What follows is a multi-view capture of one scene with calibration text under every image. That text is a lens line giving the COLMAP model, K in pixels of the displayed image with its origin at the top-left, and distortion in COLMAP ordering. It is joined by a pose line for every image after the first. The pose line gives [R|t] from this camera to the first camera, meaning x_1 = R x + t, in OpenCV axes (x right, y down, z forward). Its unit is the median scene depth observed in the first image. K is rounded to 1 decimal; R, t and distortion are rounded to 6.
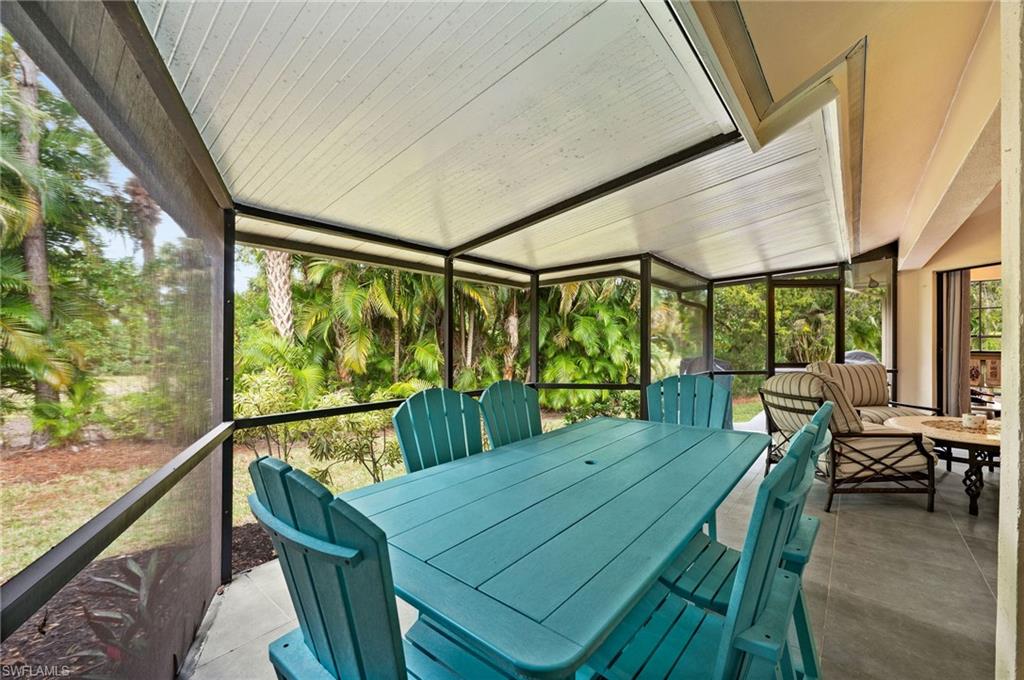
lens RADIAL K [[405.5, 0, 517.7], [0, 405.5, 346.7], [0, 0, 1]] dist [-0.000929, 0.000050]
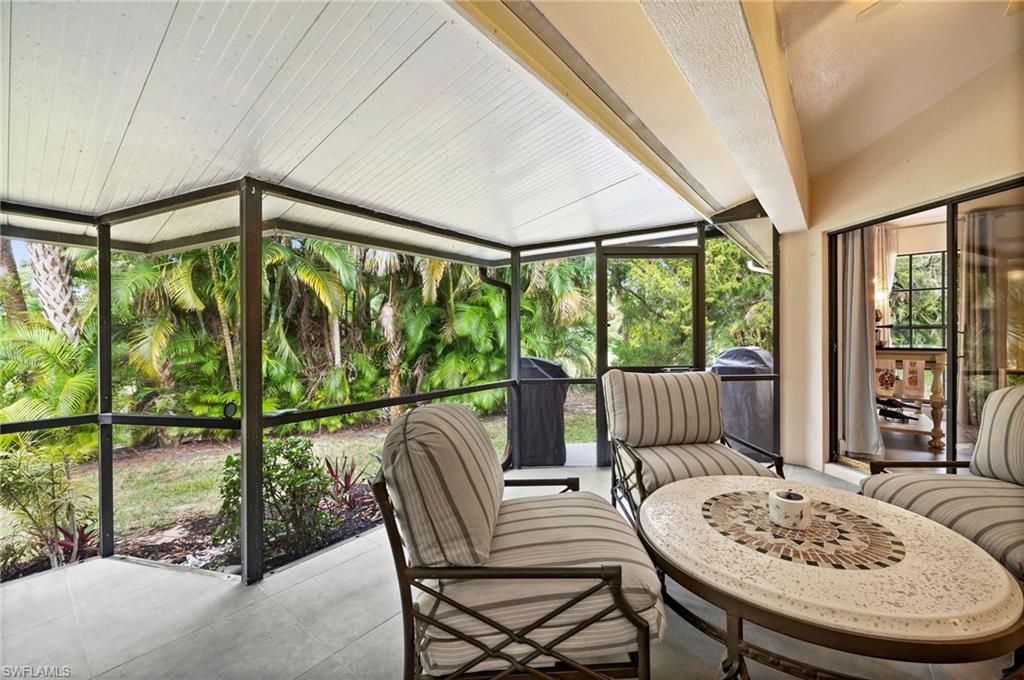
lens RADIAL K [[405.5, 0, 514.0], [0, 405.5, 338.7], [0, 0, 1]] dist [-0.000929, 0.000050]
pose [[0.999677, -0.007158, 0.024395, 0.293970], [0.007231, 0.999970, -0.002895, -0.004521], [-0.024373, 0.003070, 0.999698, 0.199150]]
